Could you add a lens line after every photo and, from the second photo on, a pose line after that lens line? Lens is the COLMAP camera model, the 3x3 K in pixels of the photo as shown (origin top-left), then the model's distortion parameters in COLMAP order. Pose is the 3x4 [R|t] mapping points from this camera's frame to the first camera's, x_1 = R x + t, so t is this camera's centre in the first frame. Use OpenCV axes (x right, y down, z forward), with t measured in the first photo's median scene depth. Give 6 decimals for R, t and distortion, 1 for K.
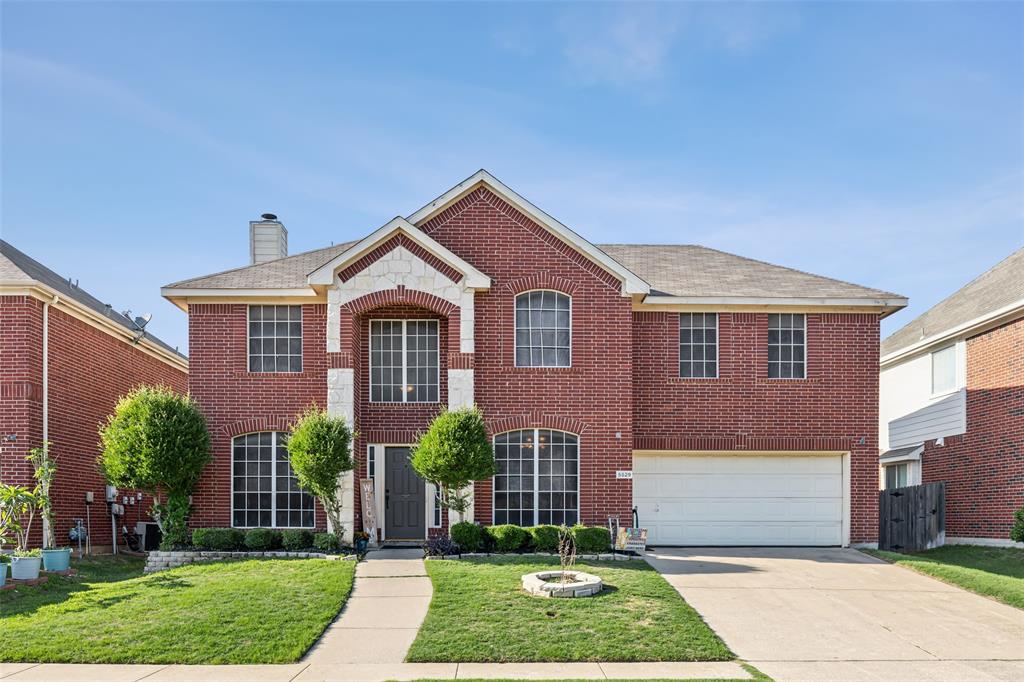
lens RADIAL K [[763.4, 0, 512.0], [0, 763.4, 362.1], [0, 0, 1]] dist [-0.001541, 0.000616]
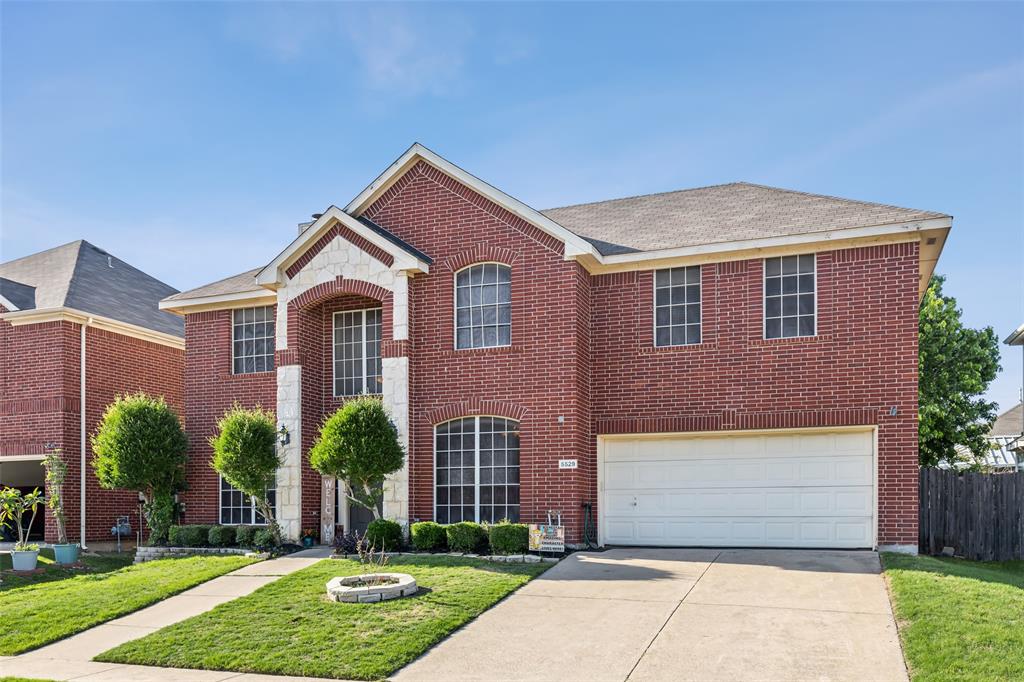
lens RADIAL K [[828.8, 0, 512.0], [0, 828.8, 341.0], [0, 0, 1]] dist [0.006187, 0.002418]
pose [[0.927503, -0.080328, -0.365084, 0.439090], [0.080894, 0.996628, -0.013769, 0.014714], [0.364959, -0.016762, 0.930873, 0.094624]]
